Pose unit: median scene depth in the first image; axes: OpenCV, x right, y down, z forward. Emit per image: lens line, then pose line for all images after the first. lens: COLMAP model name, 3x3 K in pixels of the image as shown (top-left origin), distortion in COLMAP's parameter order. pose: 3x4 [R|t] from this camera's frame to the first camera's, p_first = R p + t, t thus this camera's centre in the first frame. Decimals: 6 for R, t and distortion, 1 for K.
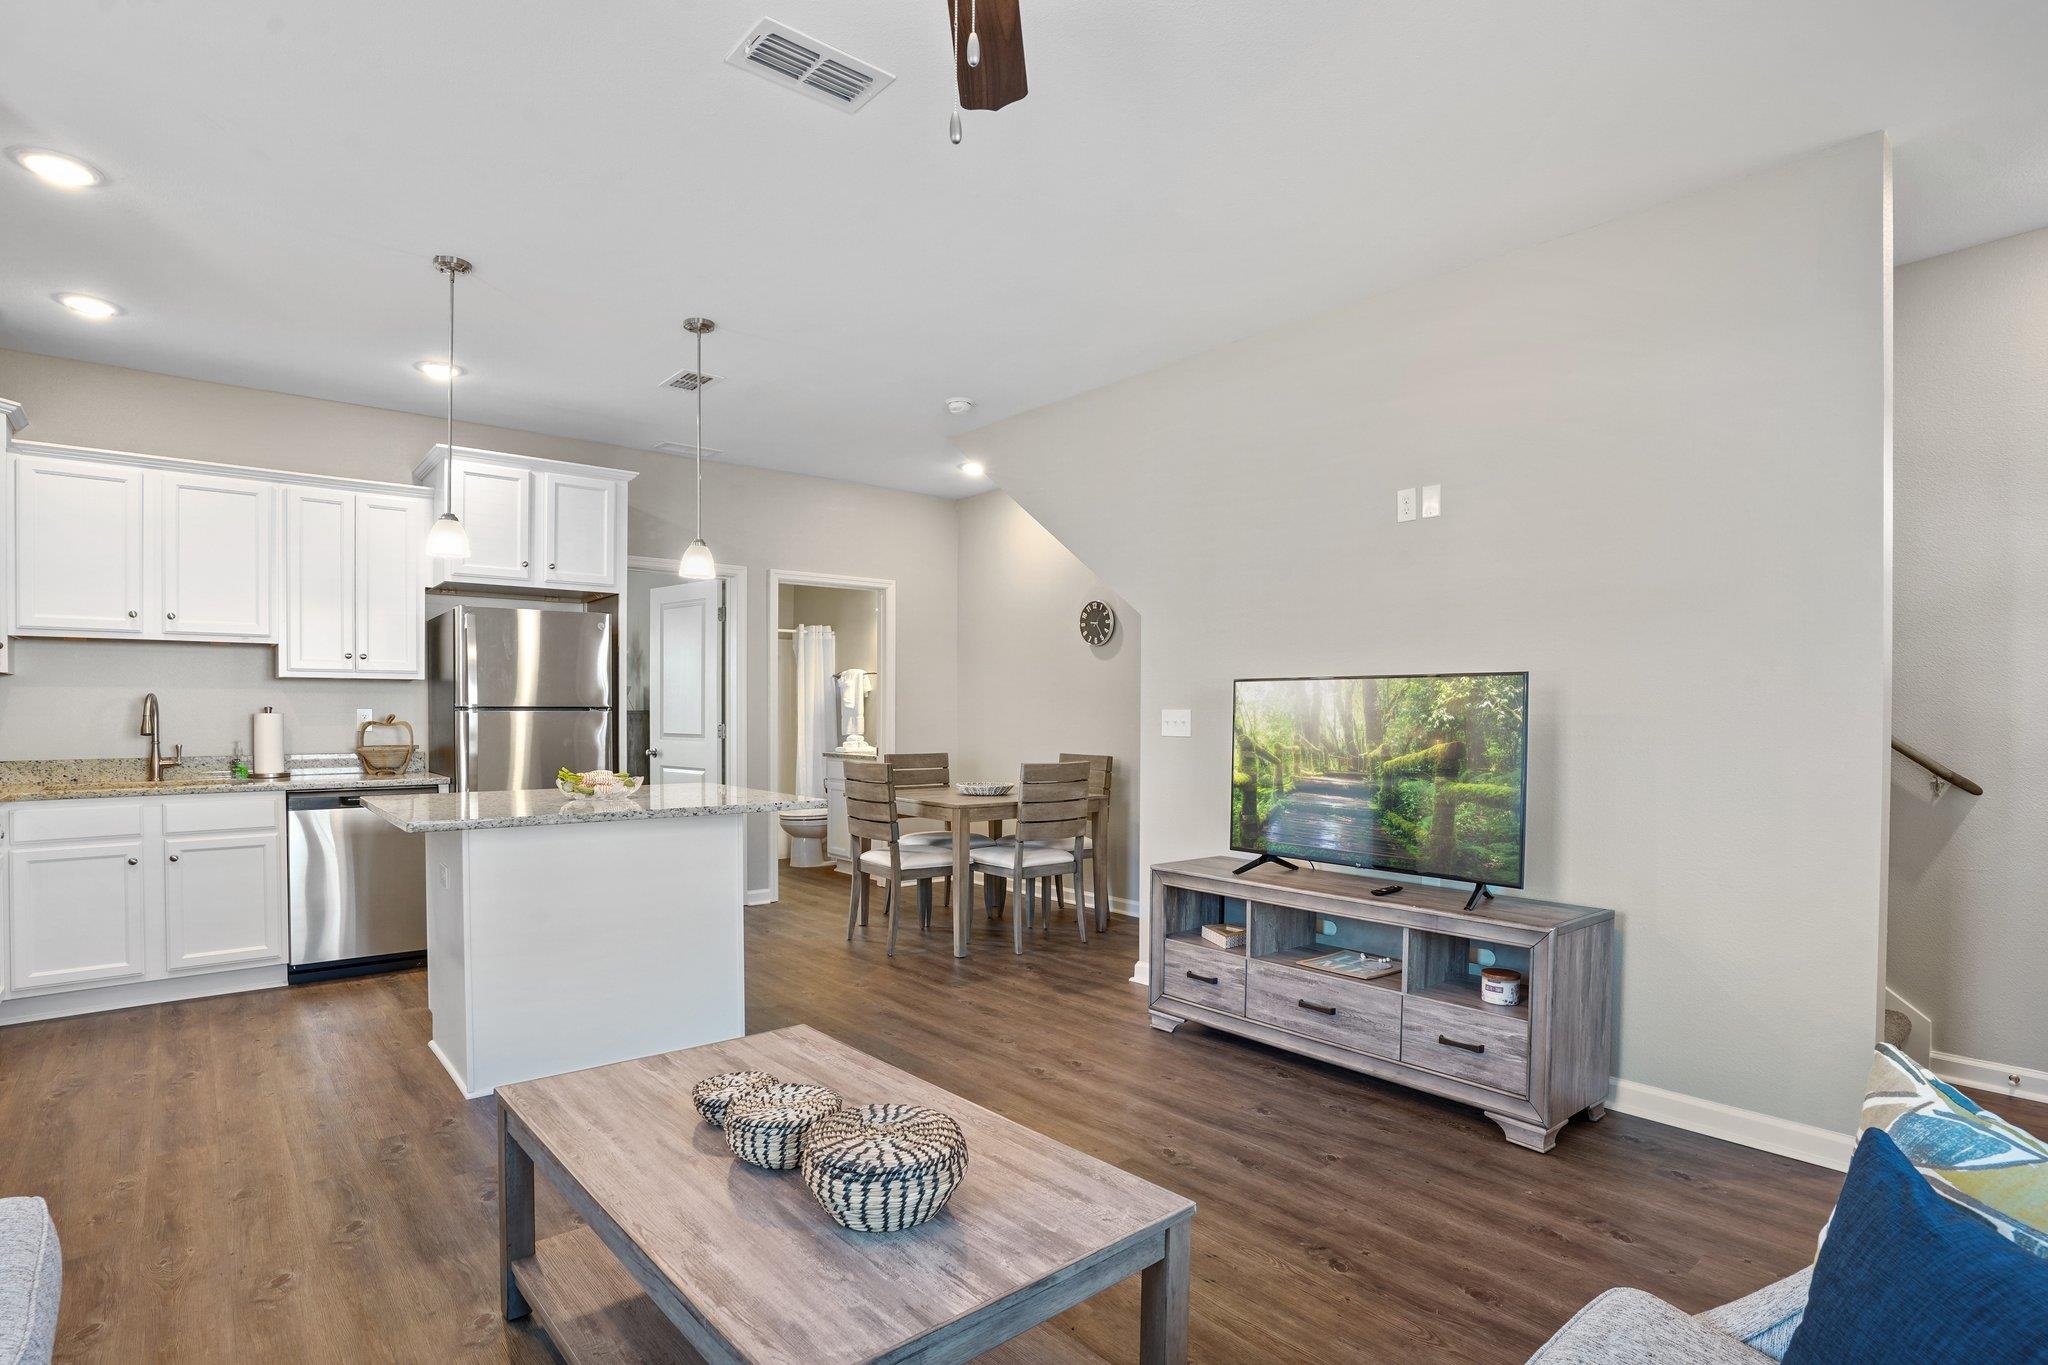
lens RADIAL K [[1020.8, 0, 1008.9], [0, 1020.8, 722.8], [0, 0, 1]] dist [-0.073097, 0.030540]
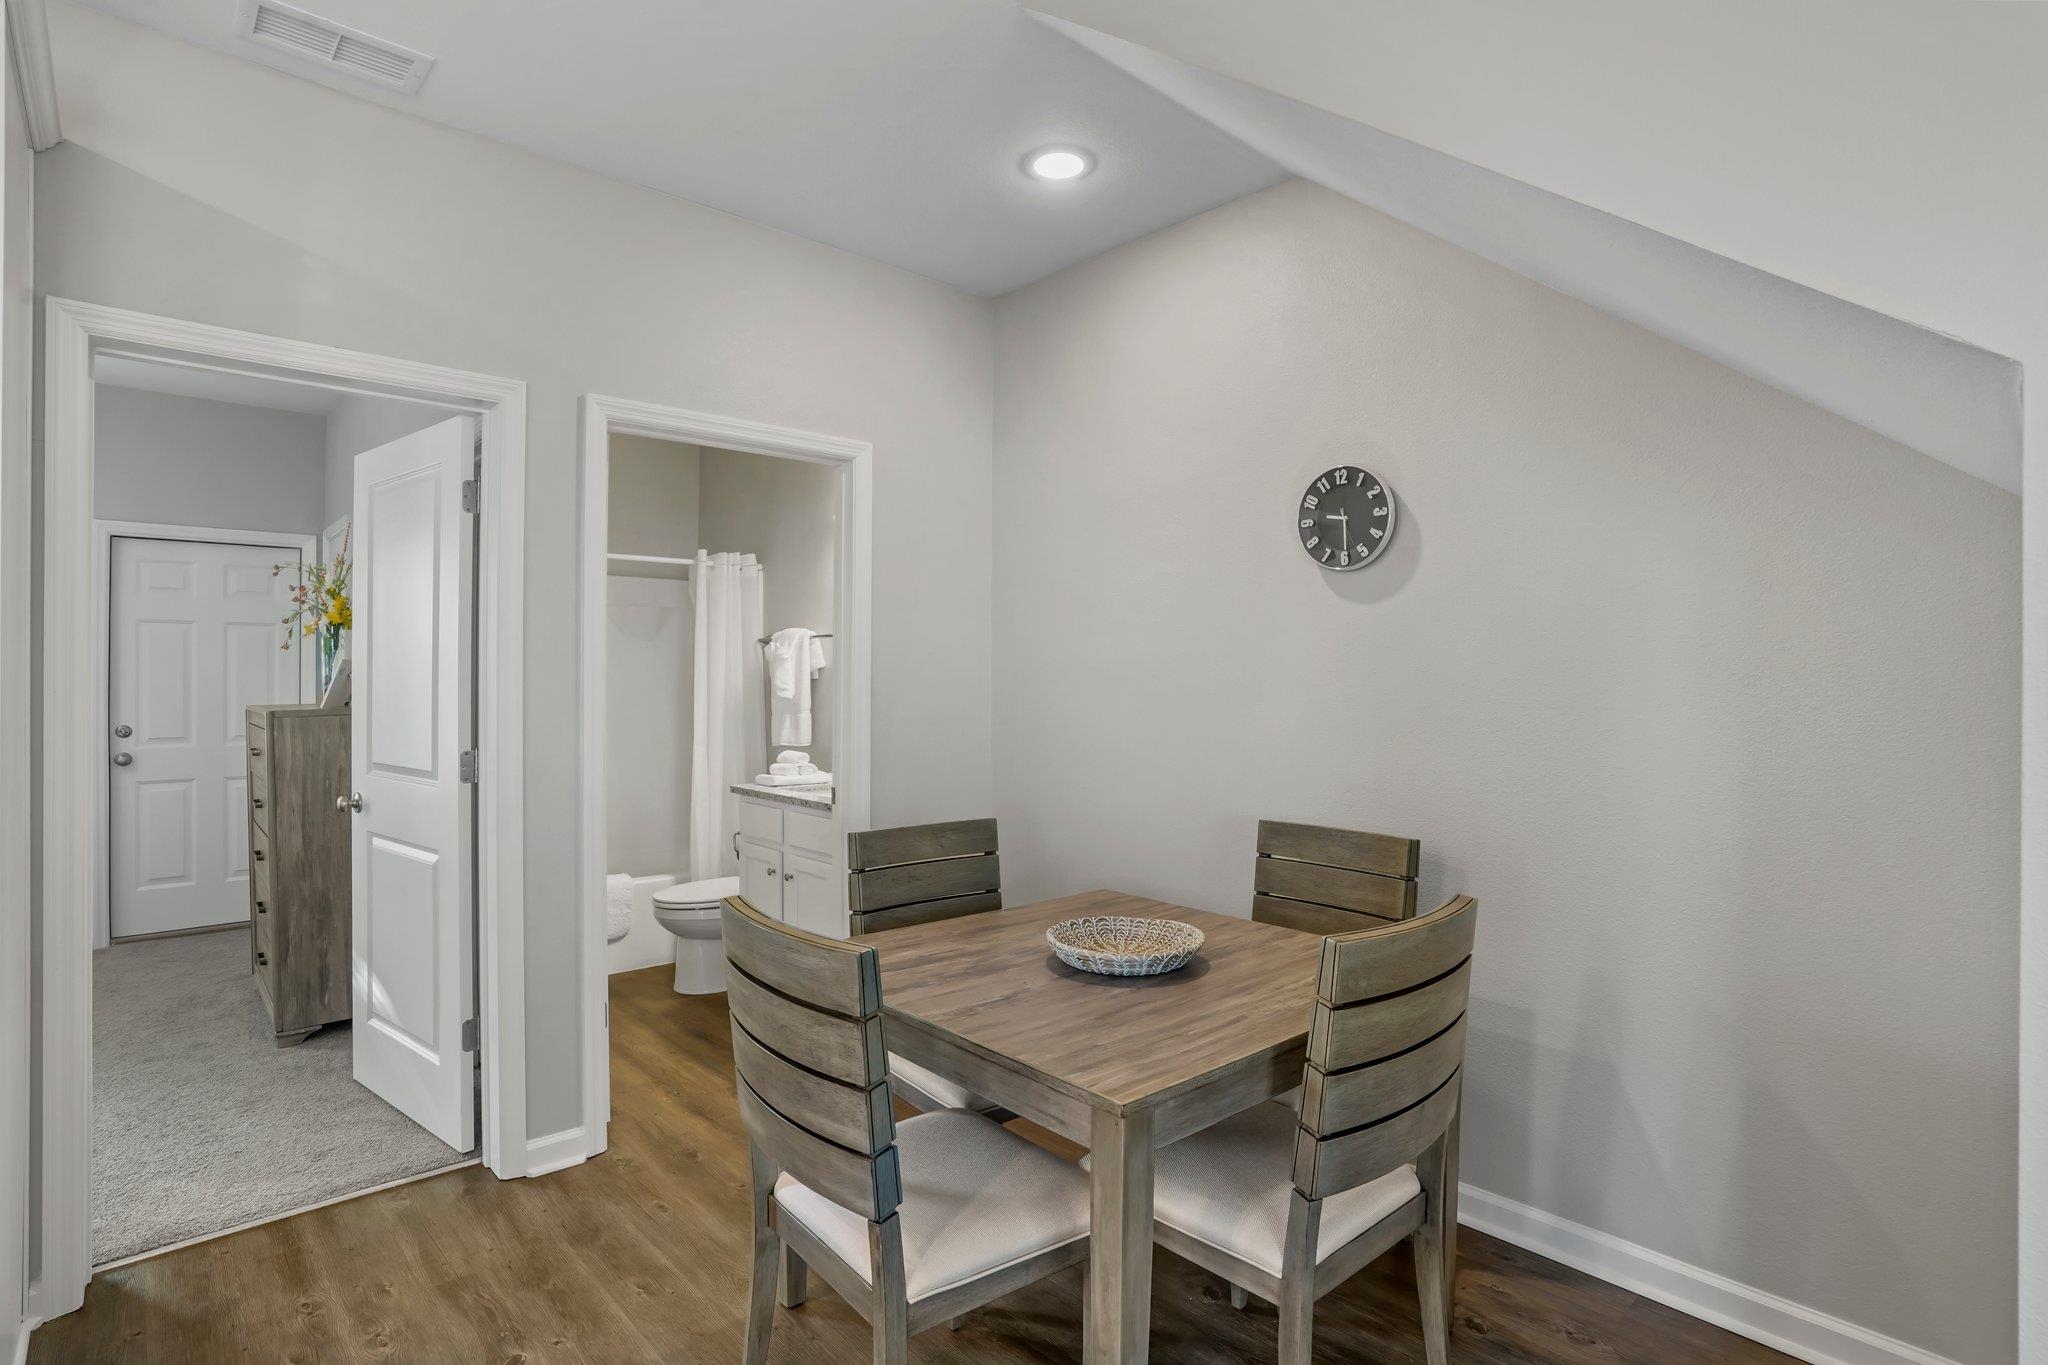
lens RADIAL K [[1020.8, 0, 1021.8], [0, 1020.8, 673.6], [0, 0, 1]] dist [-0.073097, 0.030540]
pose [[0.998888, -0.000385, 0.047151, -0.092290], [0.001054, 0.999899, -0.014154, -0.033891], [-0.047141, 0.014188, 0.998787, 0.754173]]
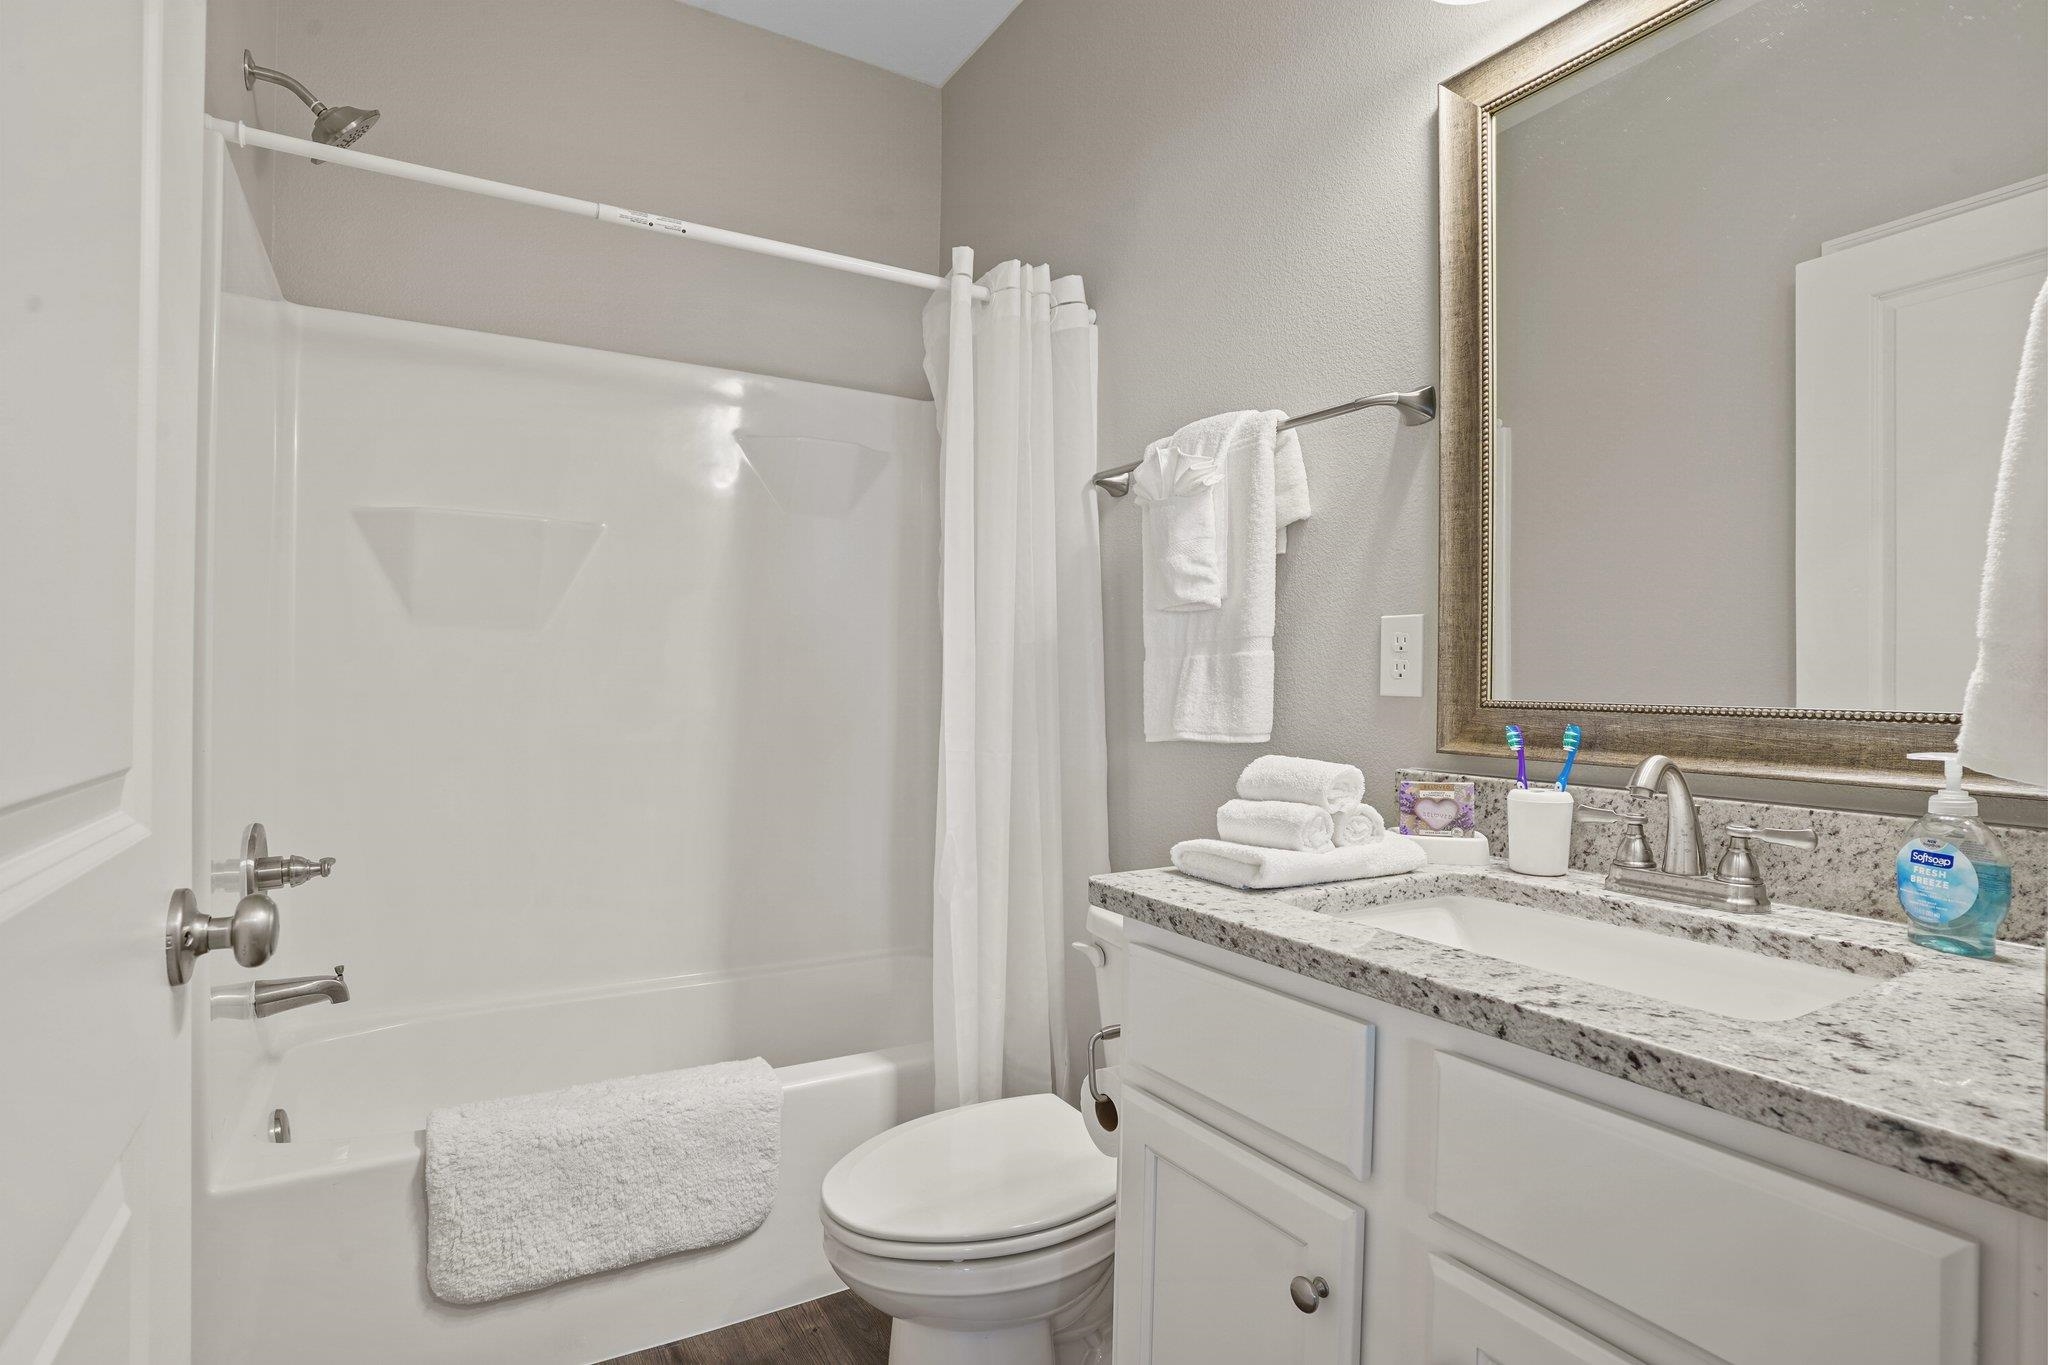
lens RADIAL K [[1020.8, 0, 1010.8], [0, 1020.8, 674.3], [0, 0, 1]] dist [-0.073097, 0.030540]
pose [[0.986791, 0.007199, -0.161836, -0.270915], [-0.009687, 0.999847, -0.014589, 0.002740], [0.161706, 0.015964, 0.986710, 1.360842]]
